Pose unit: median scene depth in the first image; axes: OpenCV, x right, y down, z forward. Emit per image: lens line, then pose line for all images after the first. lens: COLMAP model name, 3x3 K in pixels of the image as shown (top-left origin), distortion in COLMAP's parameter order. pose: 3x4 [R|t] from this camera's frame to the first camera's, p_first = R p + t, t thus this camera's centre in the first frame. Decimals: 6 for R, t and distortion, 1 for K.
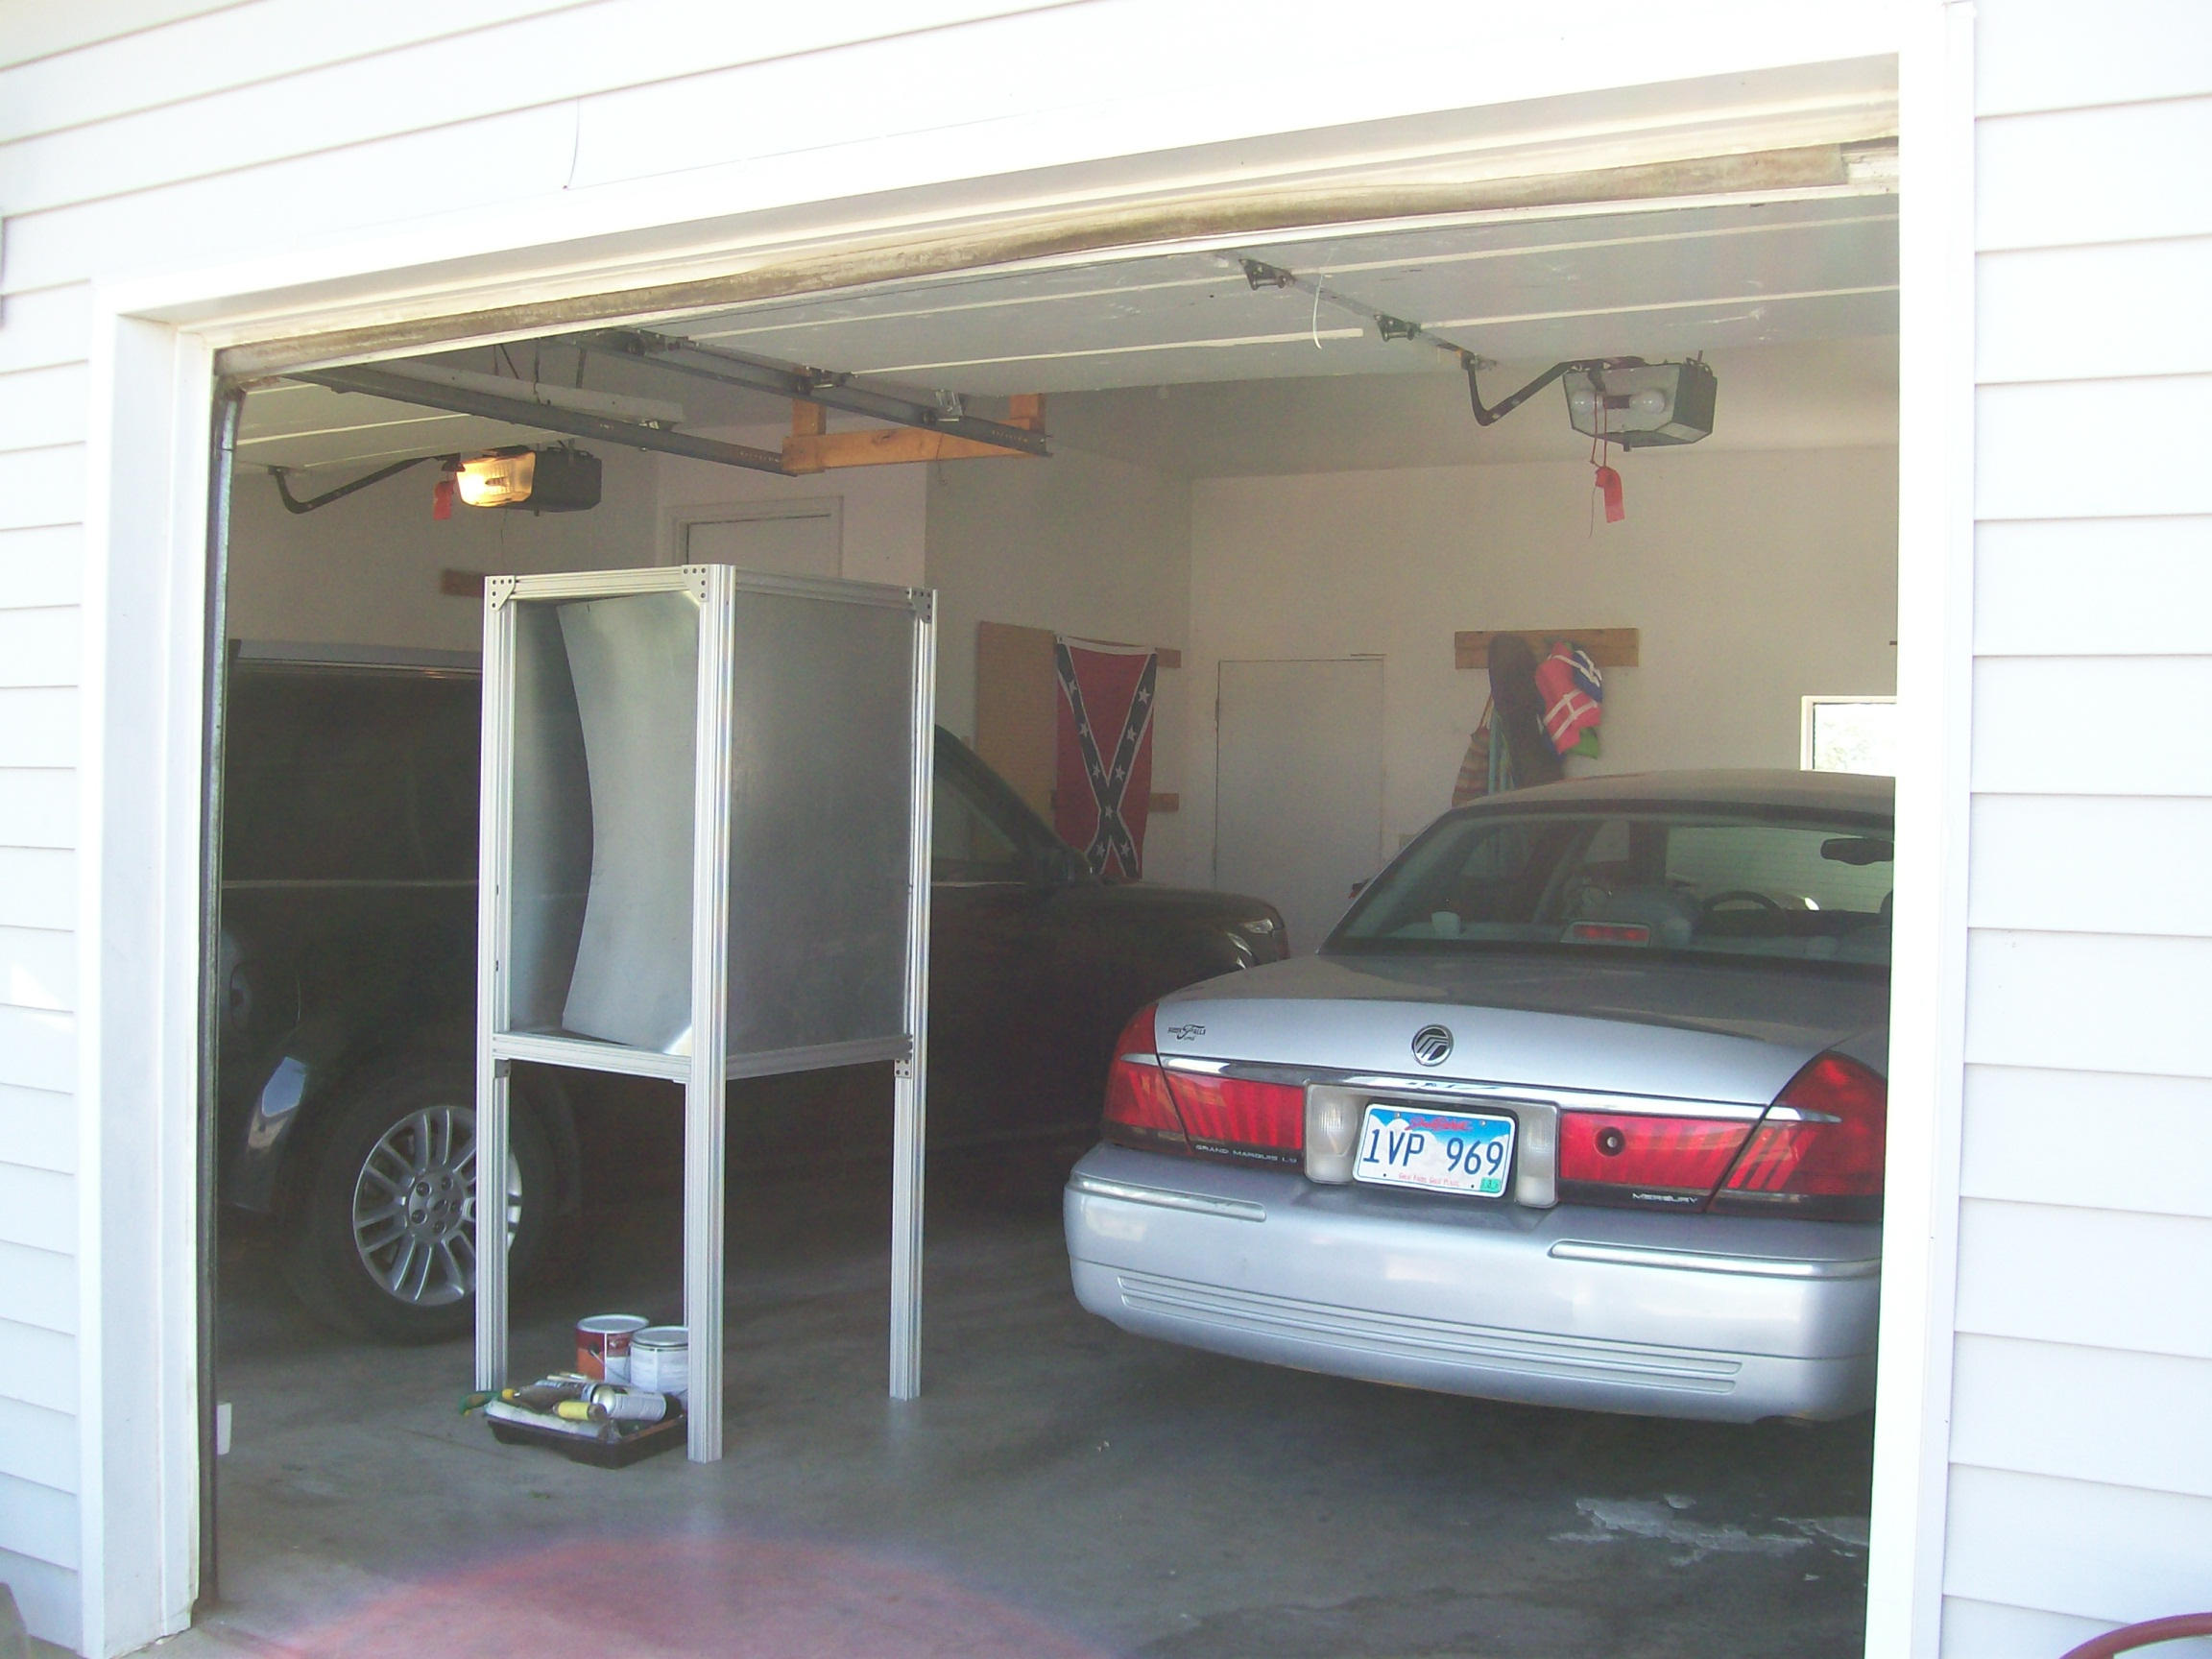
lens RADIAL K [[2398.2, 0, 1105.9], [0, 2398.2, 827.9], [0, 0, 1]] dist [-0.137851, 0.000000]
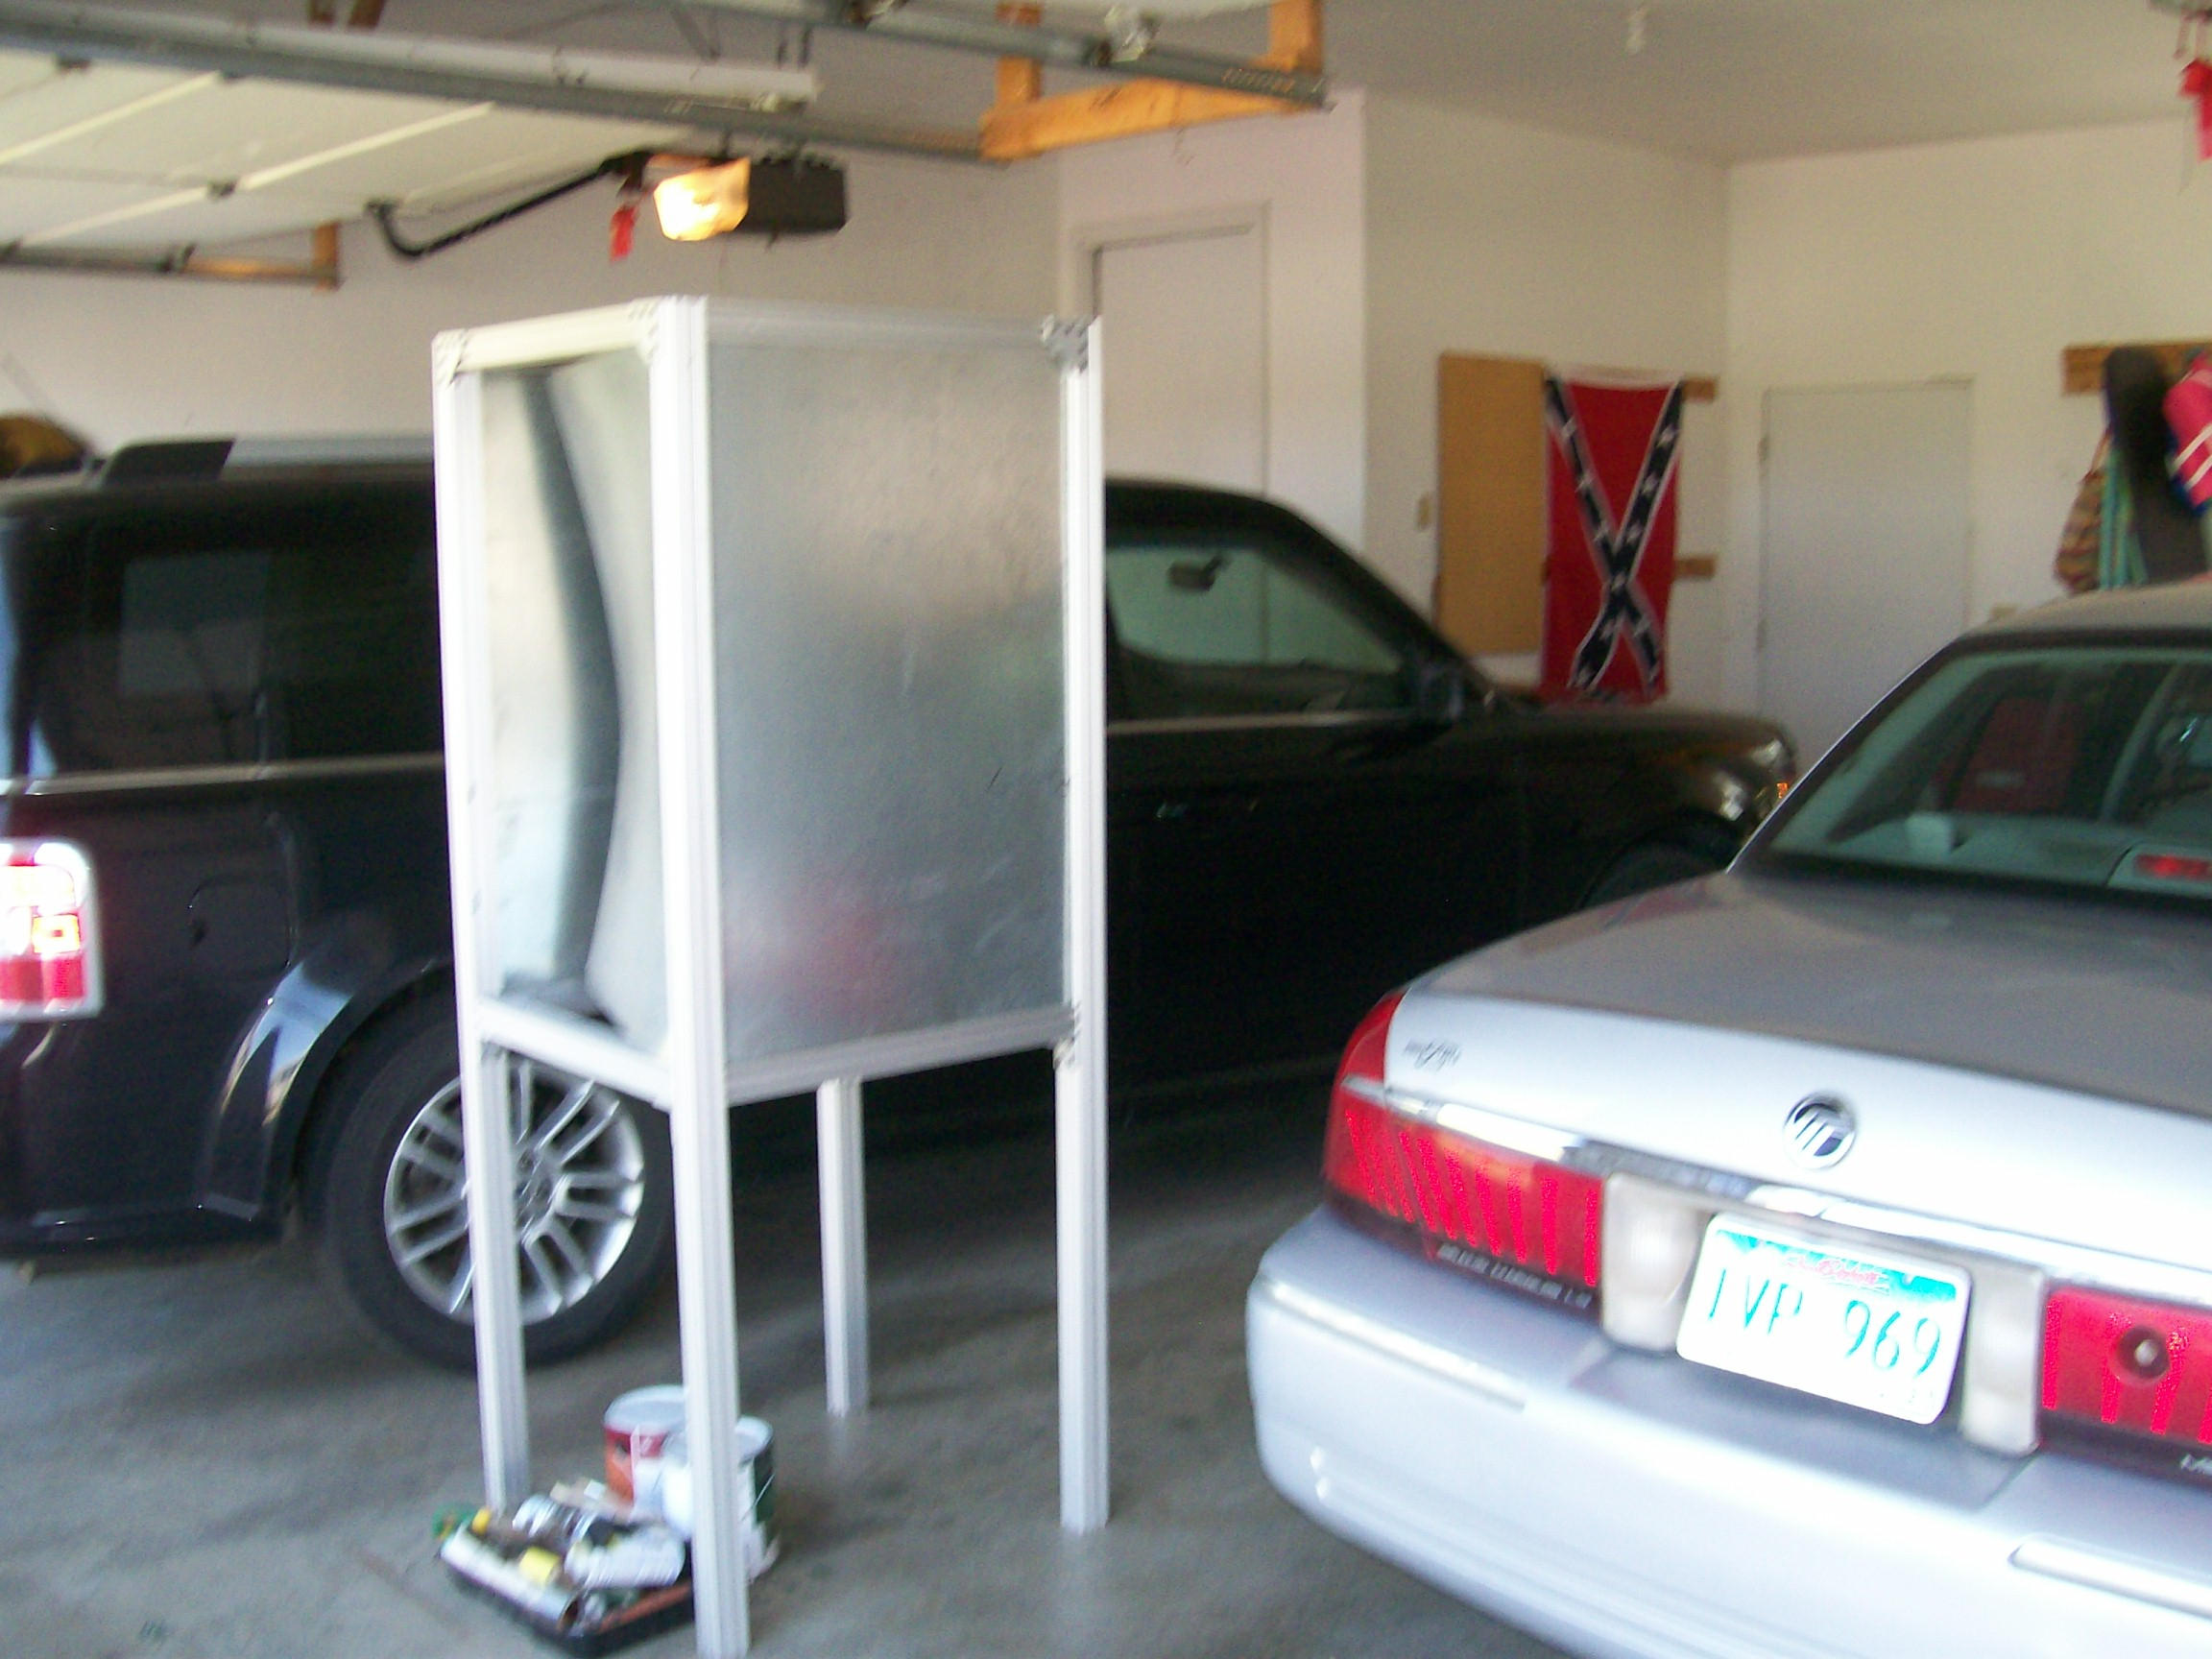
lens RADIAL K [[2398.2, 0, 1111.0], [0, 2398.2, 830.5], [0, 0, 1]] dist [-0.137851, 0.000000]
pose [[0.964806, 0.006169, -0.262889, 0.097152], [0.023602, 0.993658, 0.109936, -0.032472], [0.261900, -0.112272, 0.958542, 0.357210]]
